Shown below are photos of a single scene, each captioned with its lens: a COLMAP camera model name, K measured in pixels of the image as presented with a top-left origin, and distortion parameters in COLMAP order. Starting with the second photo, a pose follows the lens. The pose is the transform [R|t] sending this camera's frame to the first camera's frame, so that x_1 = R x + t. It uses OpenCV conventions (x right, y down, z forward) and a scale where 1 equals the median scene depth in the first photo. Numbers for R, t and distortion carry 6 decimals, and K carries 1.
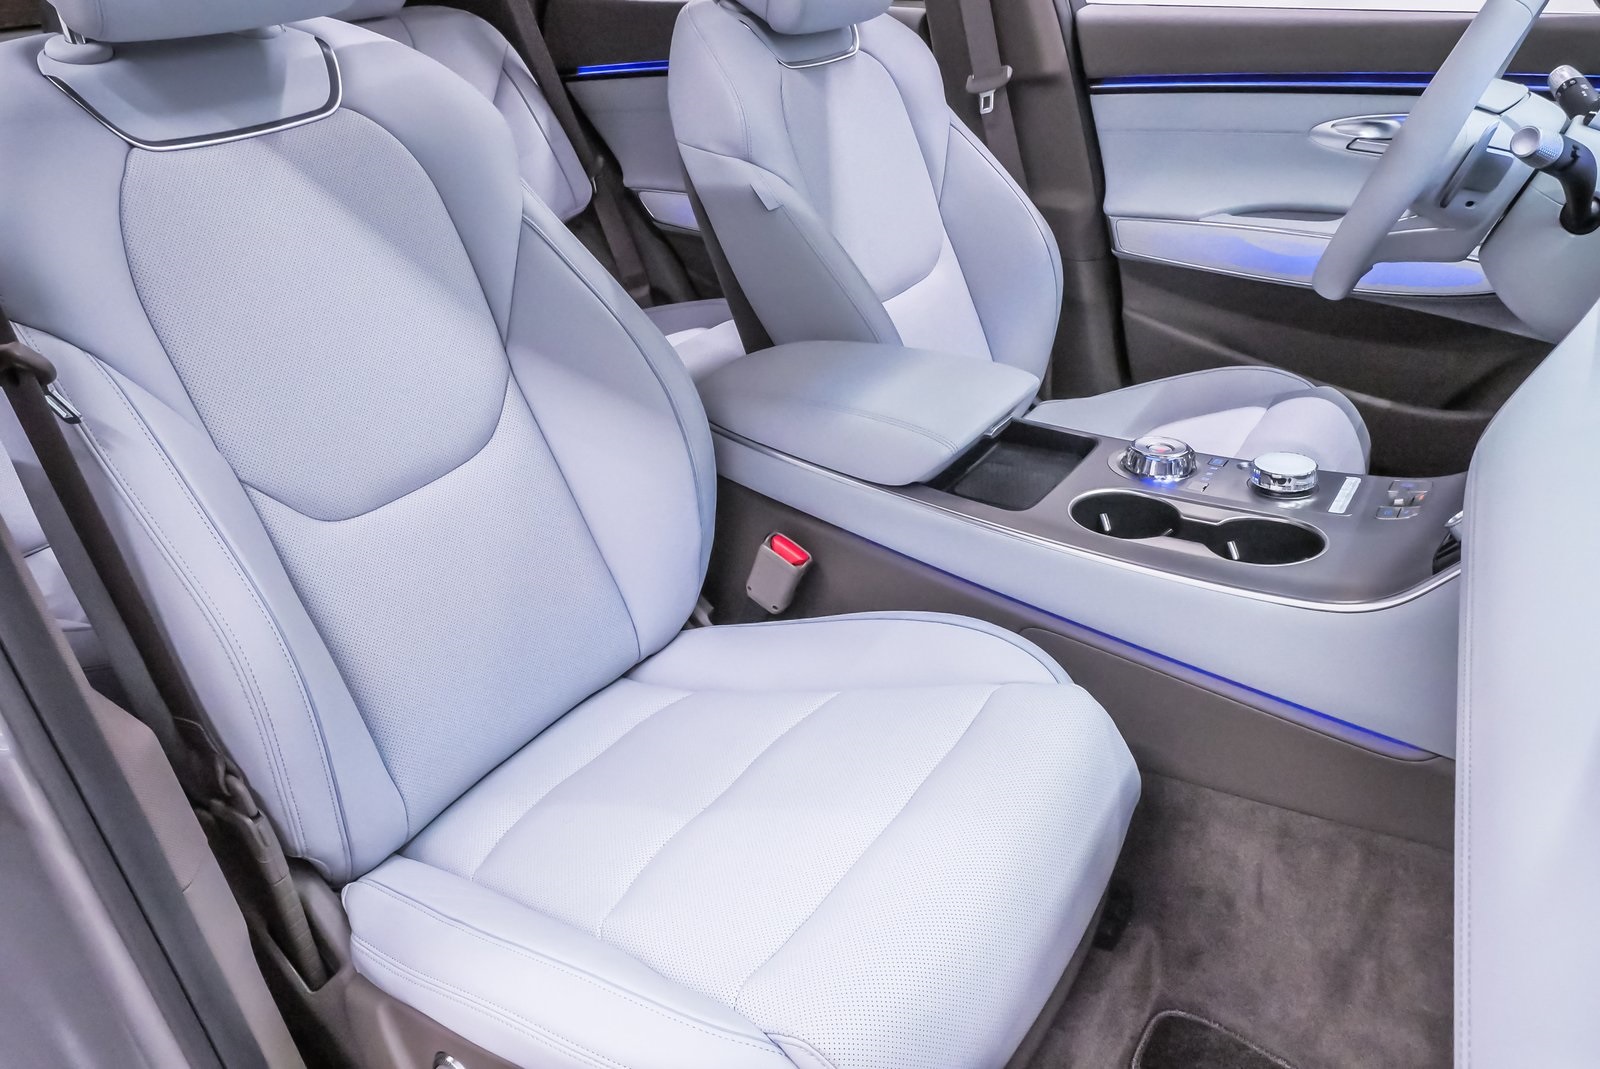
lens RADIAL K [[1159.7, 0, 793.4], [0, 1159.7, 539.8], [0, 0, 1]] dist [-0.044296, 0.023446]
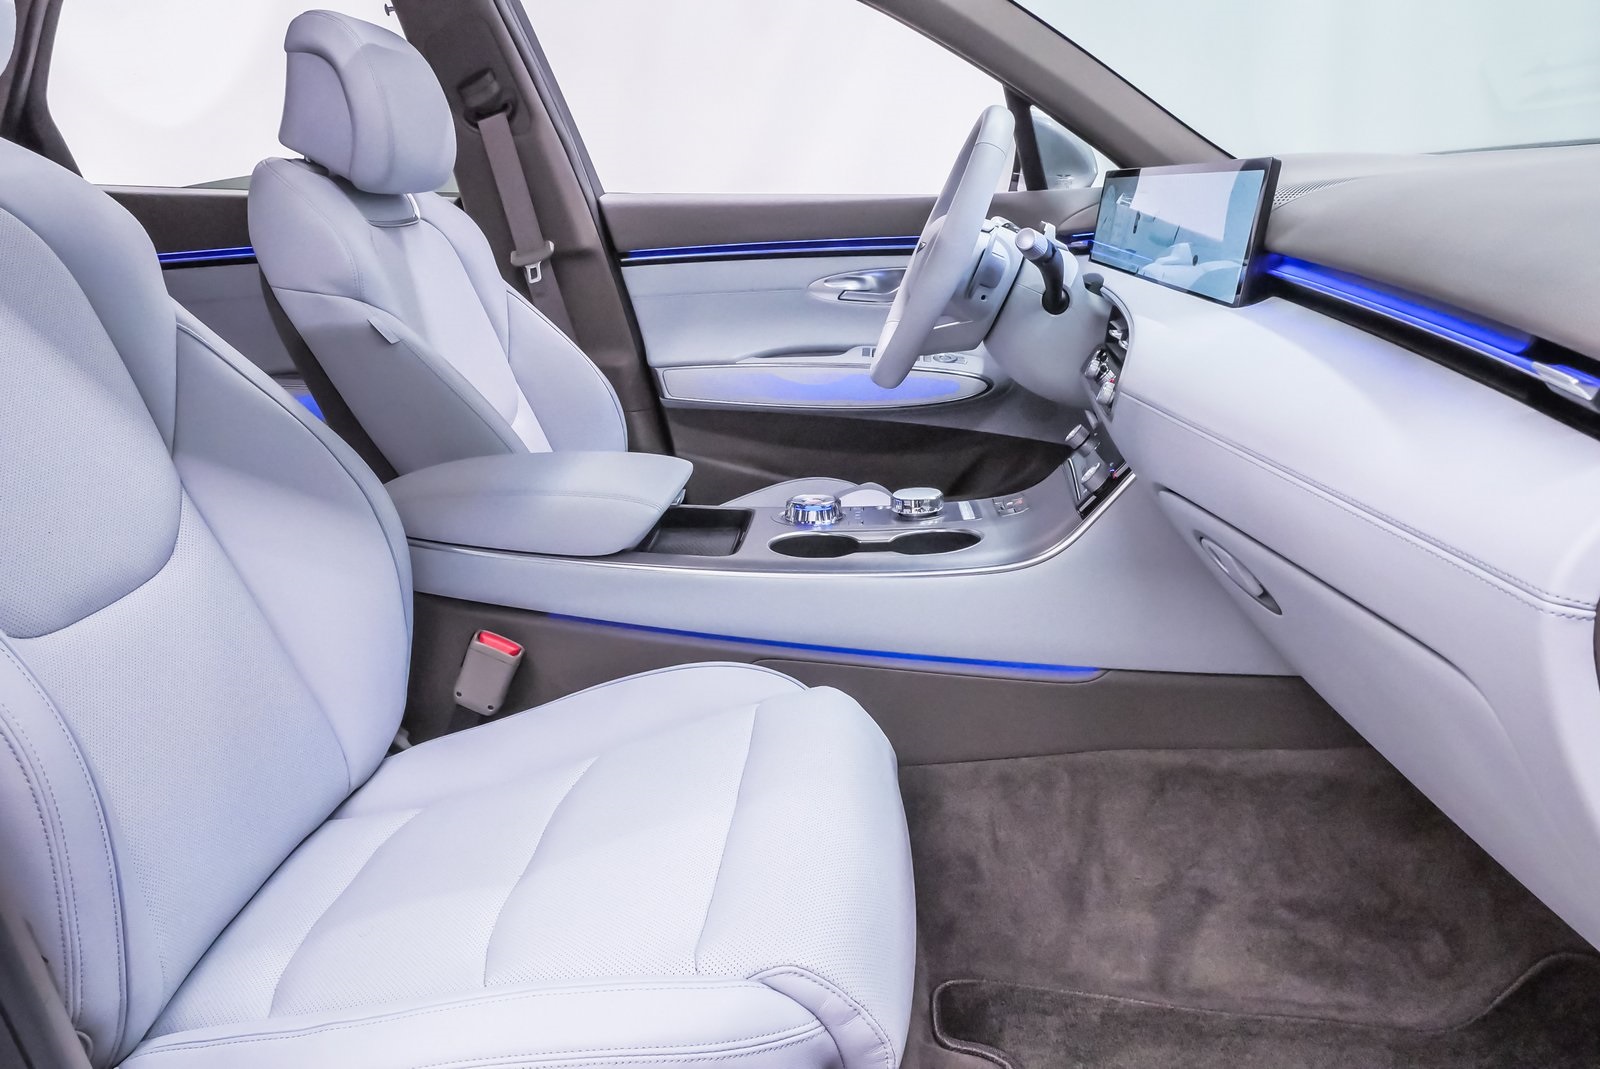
lens RADIAL K [[1159.7, 0, 799.9], [0, 1159.7, 531.0], [0, 0, 1]] dist [-0.044296, 0.023446]
pose [[0.866124, -0.103346, 0.489028, -0.244552], [0.211022, 0.962526, -0.170334, 0.133303], [-0.453098, 0.250726, 0.855476, 0.015523]]
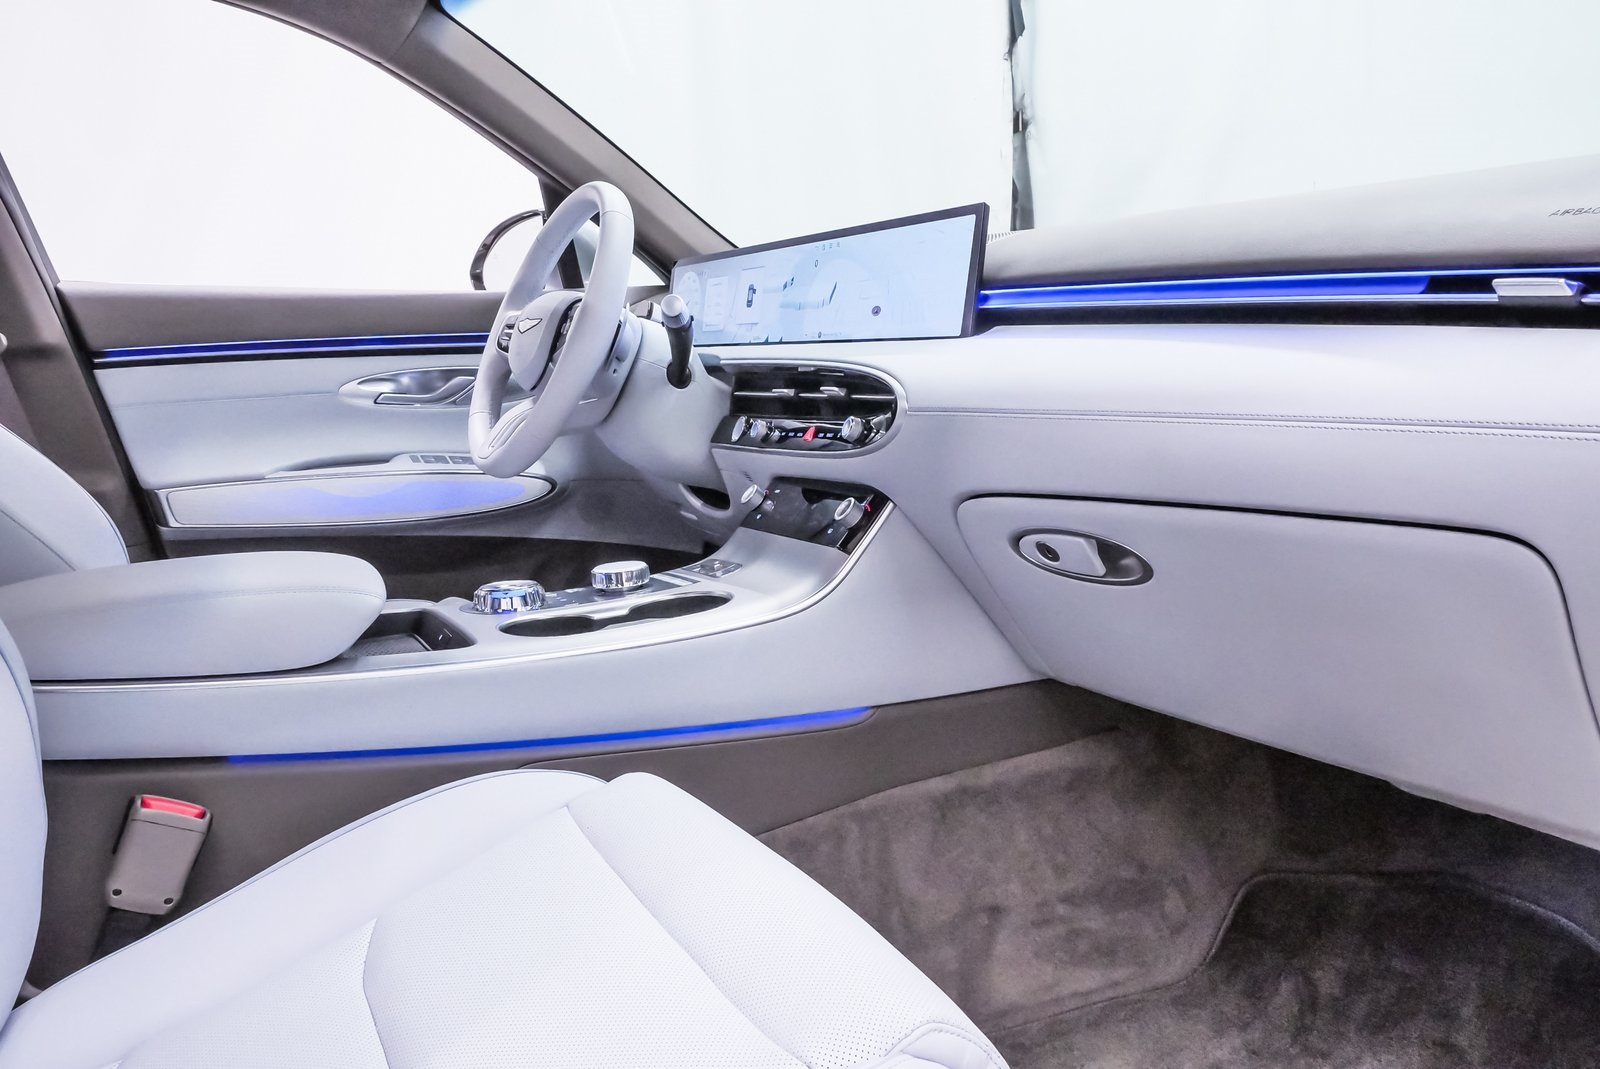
lens RADIAL K [[1159.7, 0, 786.7], [0, 1159.7, 531.8], [0, 0, 1]] dist [-0.044296, 0.023446]
pose [[0.465395, -0.089870, 0.880529, -0.416088], [0.412039, 0.902458, -0.125671, 0.095737], [-0.783346, 0.421299, 0.457029, 0.299348]]
